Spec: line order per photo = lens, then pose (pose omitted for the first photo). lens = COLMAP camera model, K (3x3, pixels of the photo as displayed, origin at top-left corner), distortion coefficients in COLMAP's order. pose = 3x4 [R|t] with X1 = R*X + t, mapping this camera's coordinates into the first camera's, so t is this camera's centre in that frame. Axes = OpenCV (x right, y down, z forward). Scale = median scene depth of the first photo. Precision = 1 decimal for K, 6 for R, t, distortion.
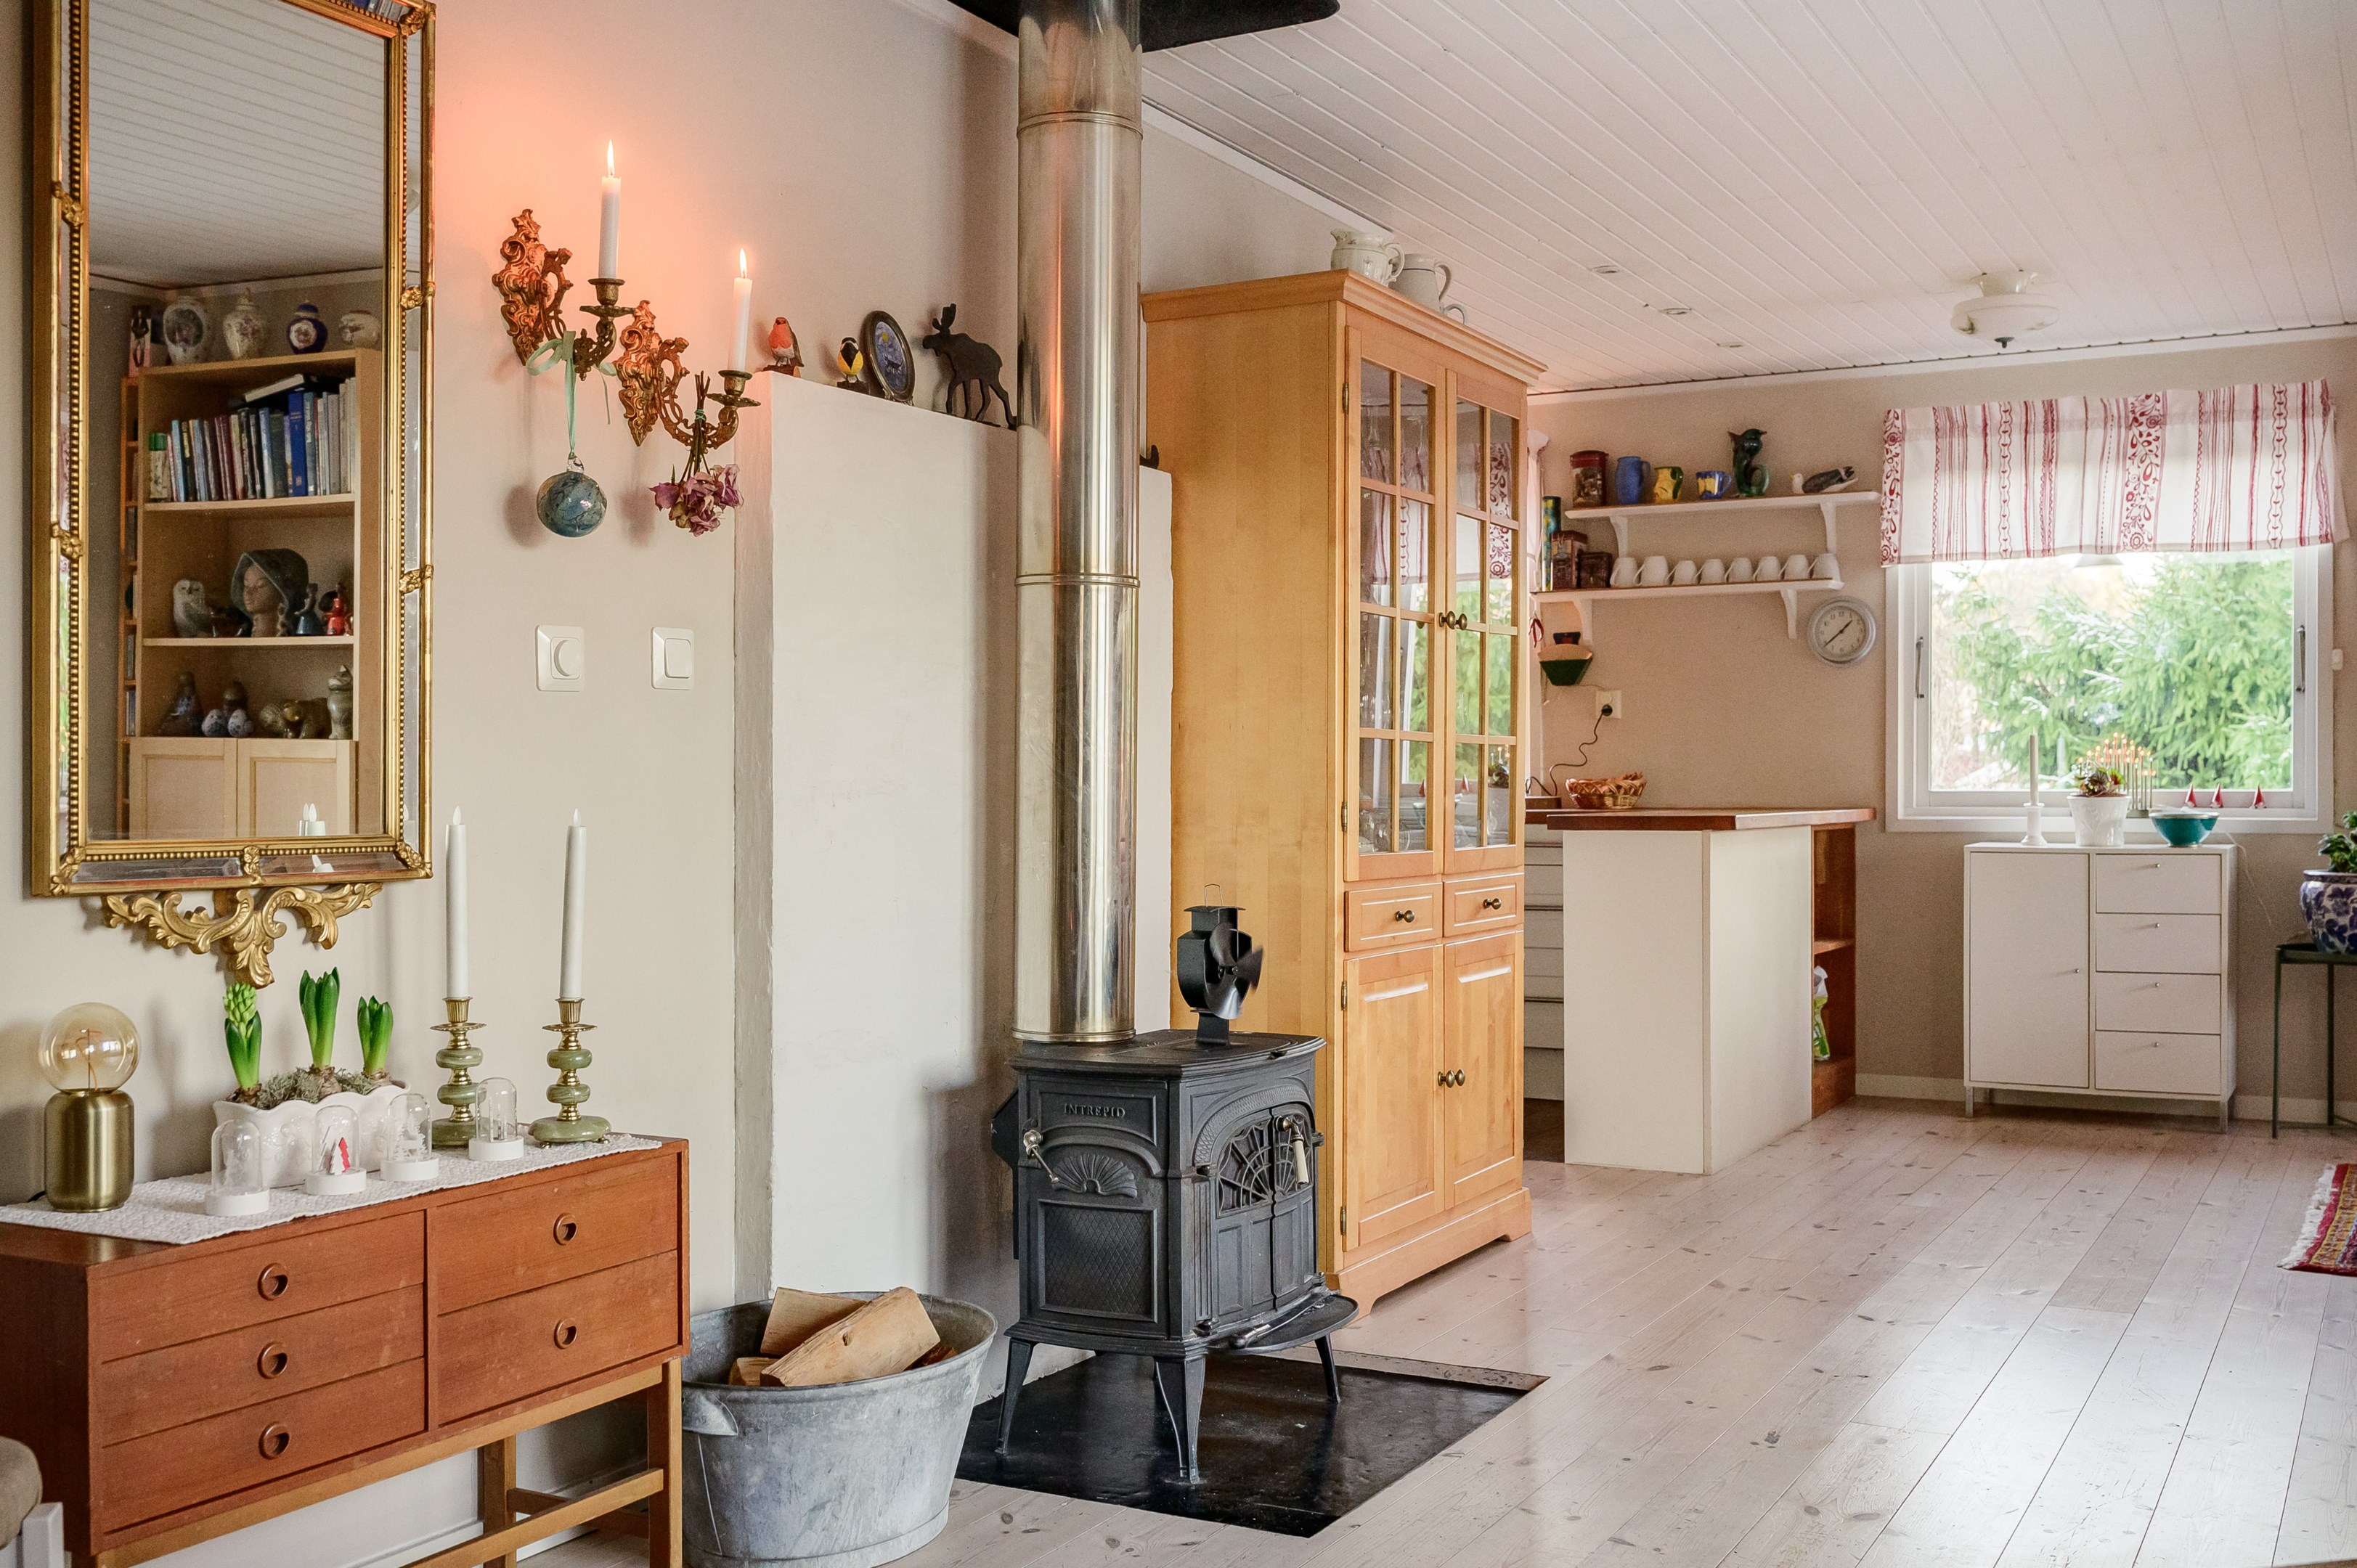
lens RADIAL K [[2313.1, 0, 1179.2], [0, 2313.1, 807.0], [0, 0, 1]] dist [0.005817, -0.010650]
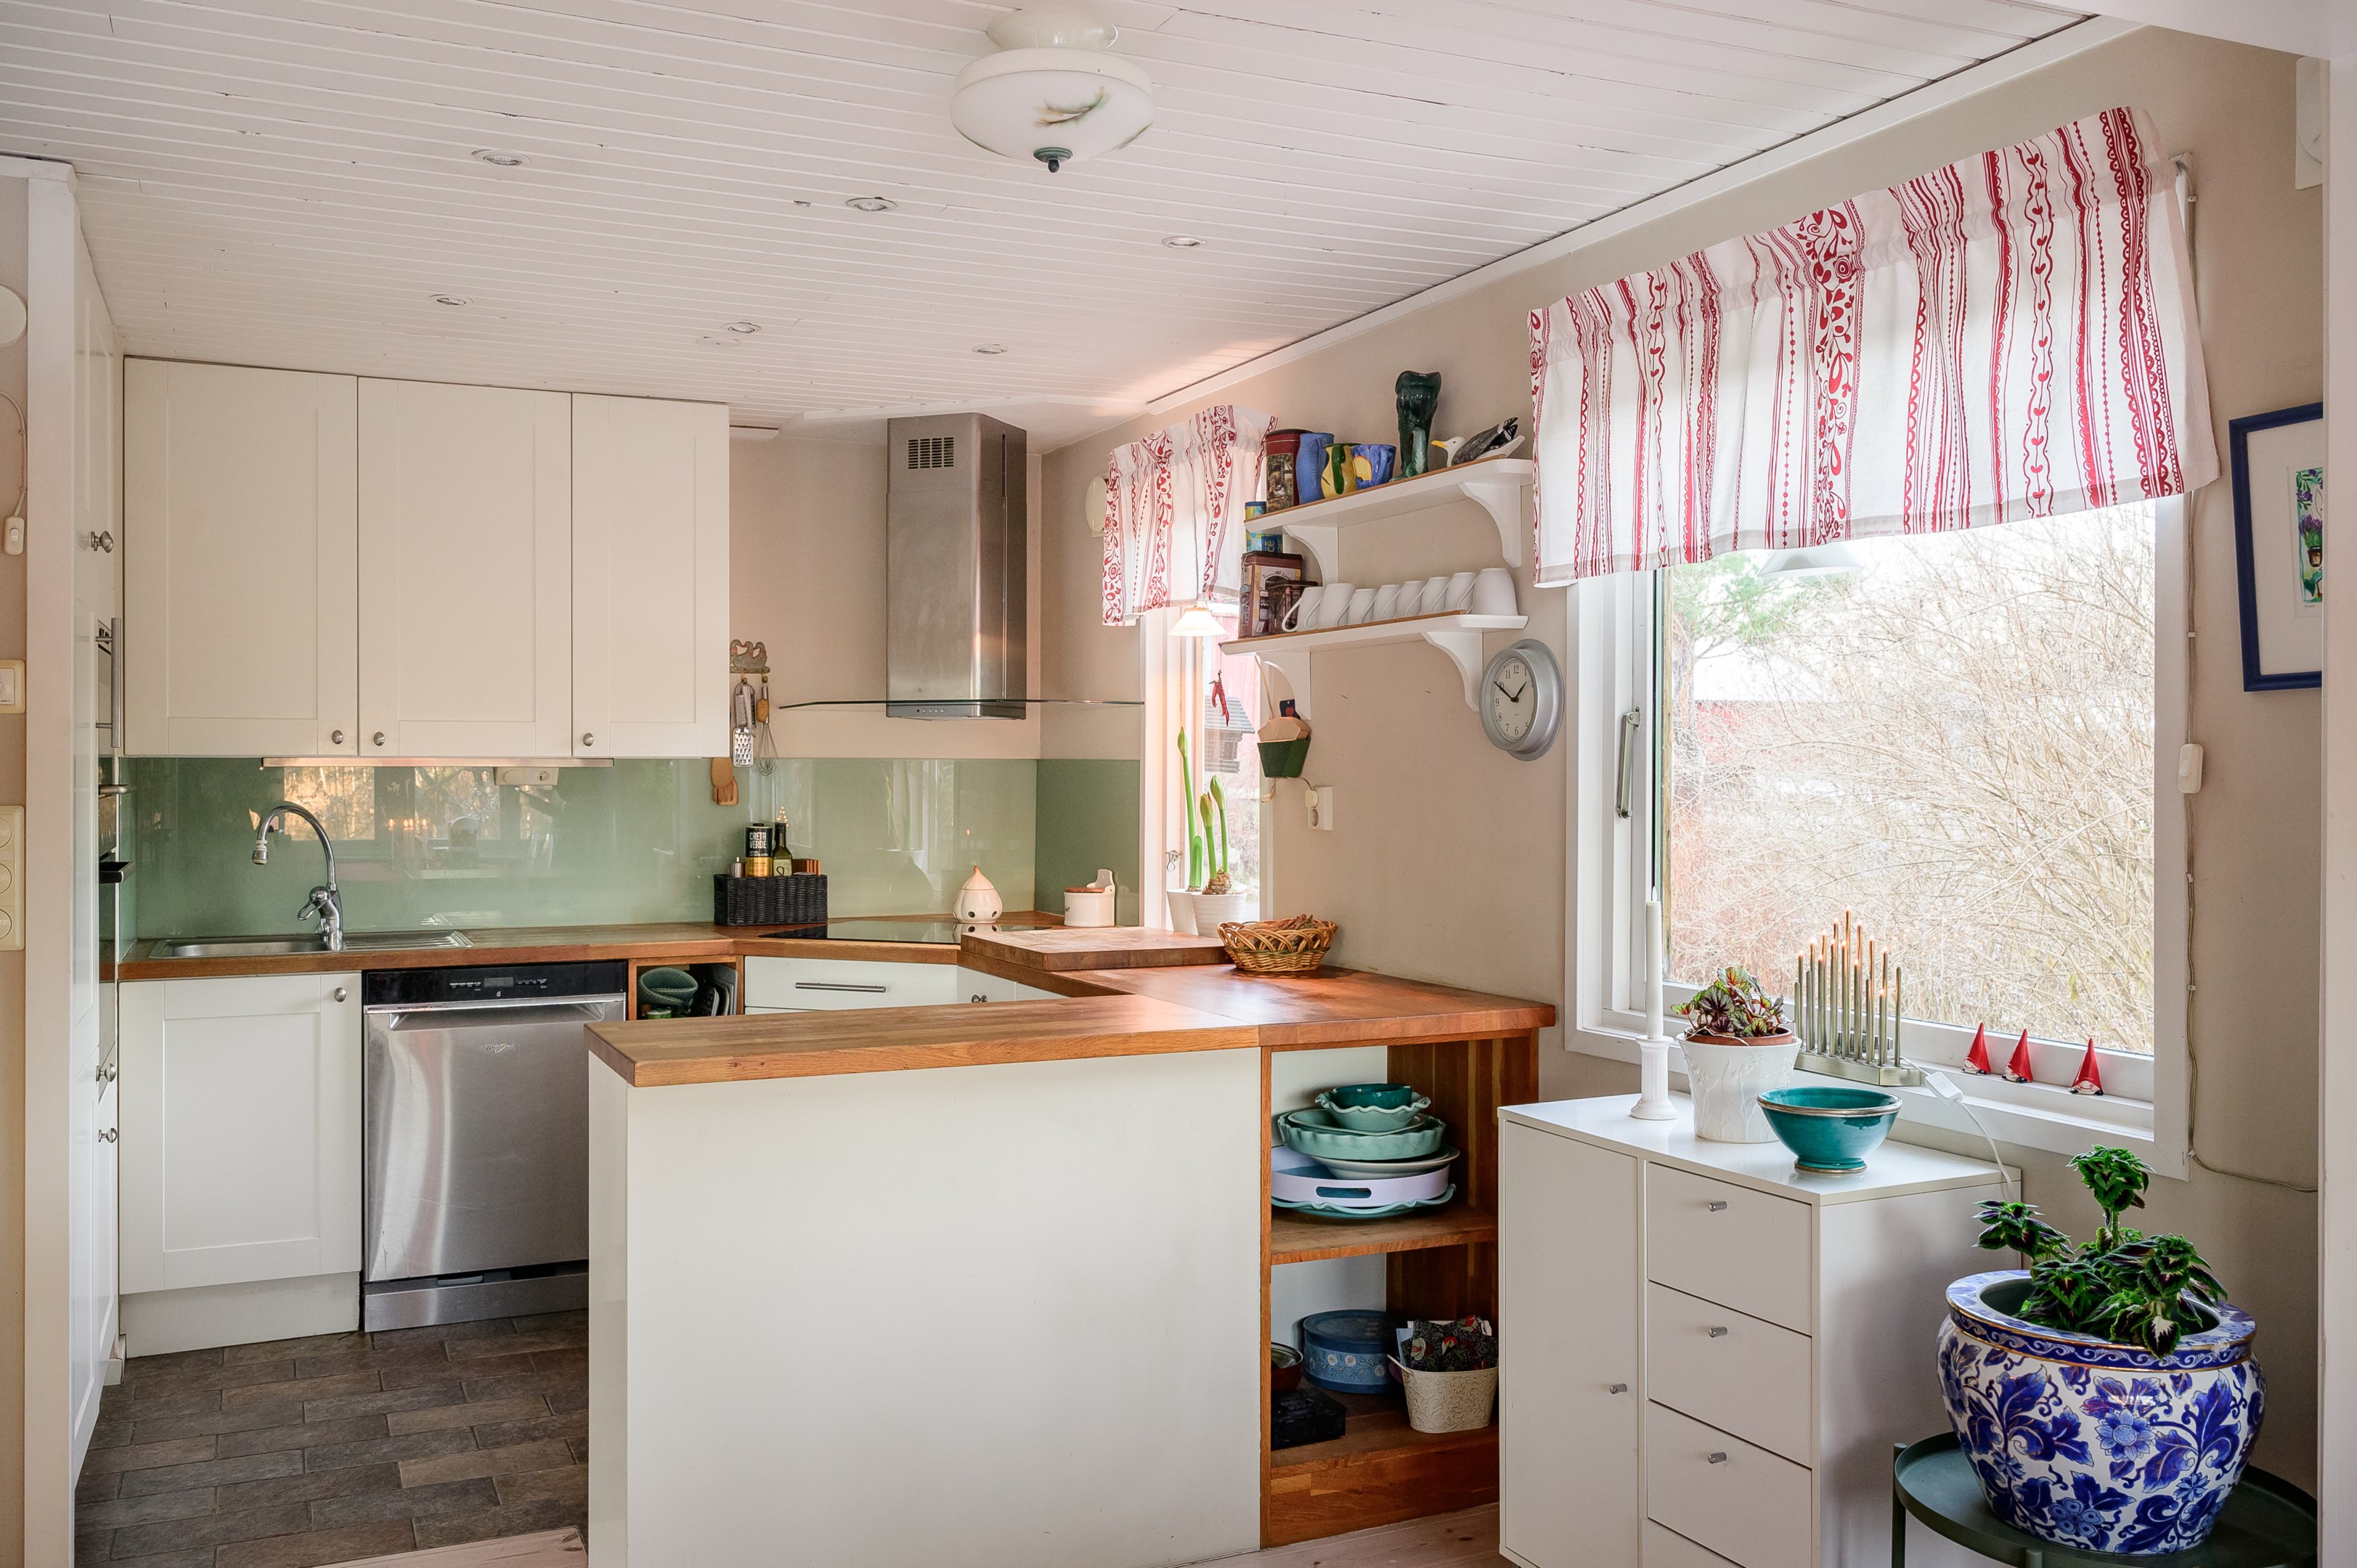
lens RADIAL K [[1980.8, 0, 1178.4], [0, 1980.8, 763.9], [0, 0, 1]] dist [0.005580, 0.001860]
pose [[0.804218, 0.002718, -0.594328, 0.527309], [-0.011240, 0.999880, -0.010637, -0.054474], [0.594228, 0.015235, 0.804152, 0.558227]]
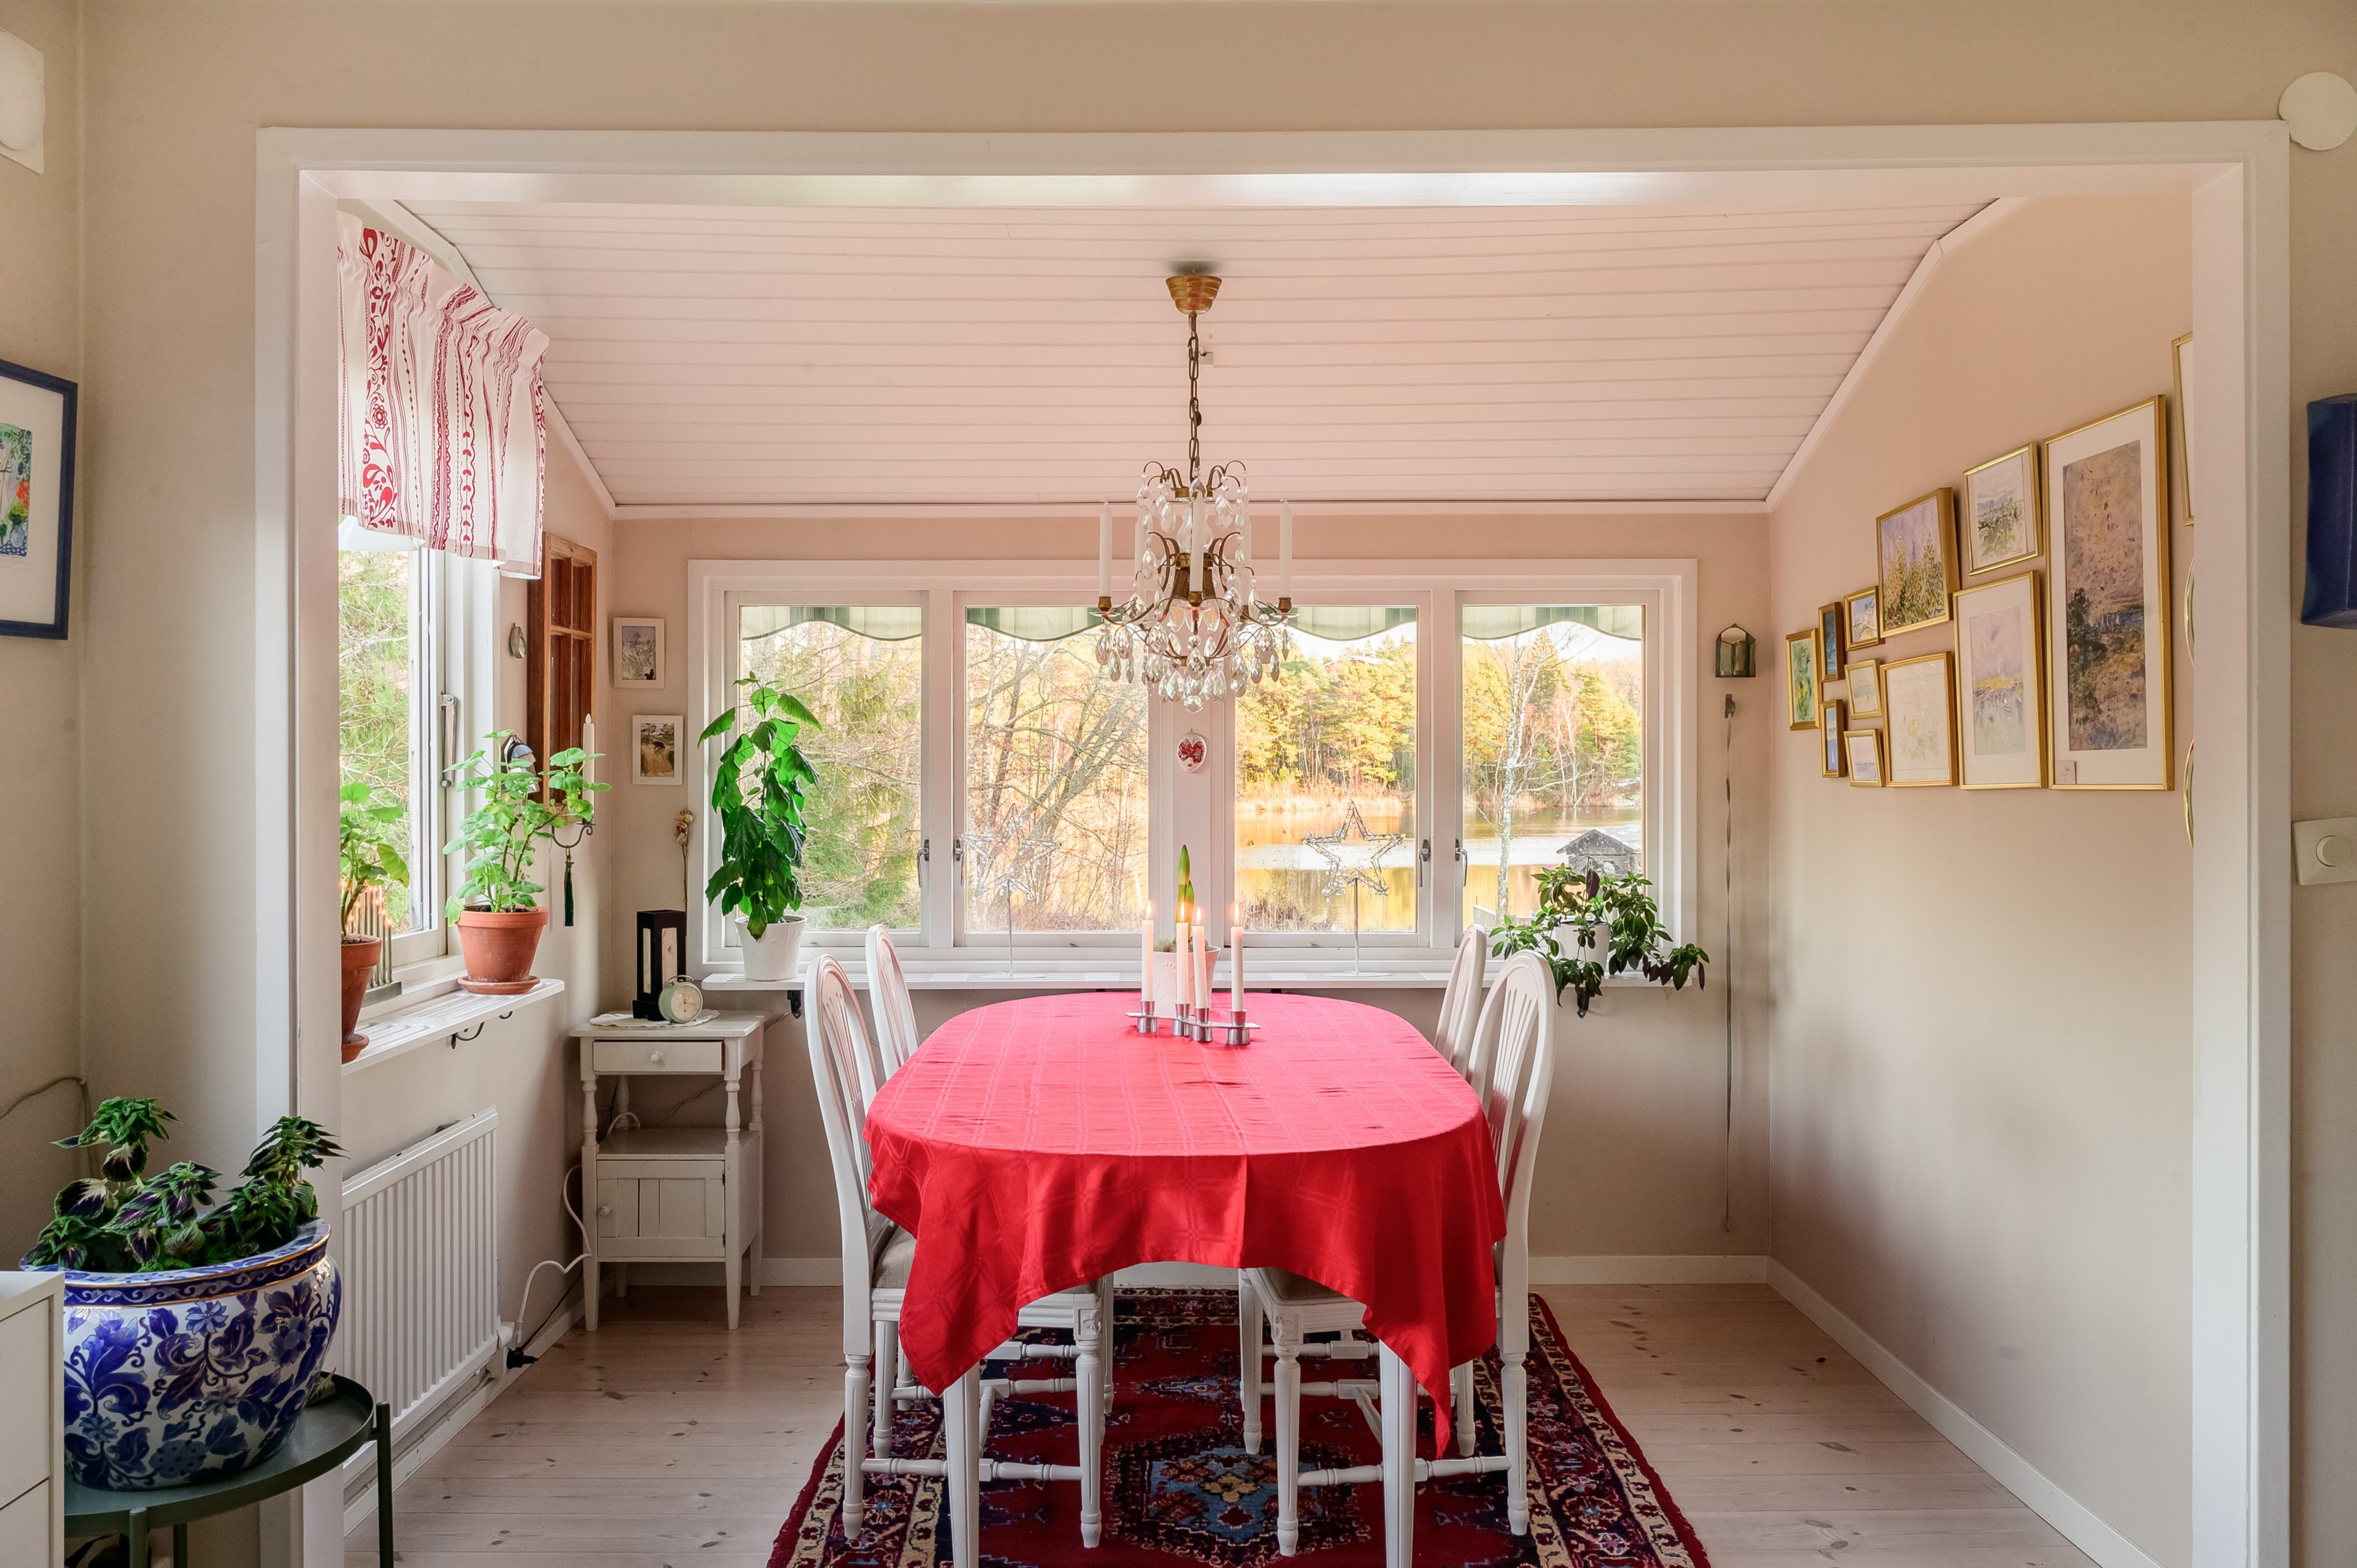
lens RADIAL K [[1778.8, 0, 1178.5], [0, 1778.8, 784.0], [0, 0, 1]] dist [-0.002247, -0.001623]
pose [[-0.480459, -0.005534, 0.877000, 0.136641], [0.013264, 0.999820, 0.013576, -0.049074], [-0.876917, 0.018155, -0.480299, 0.889464]]
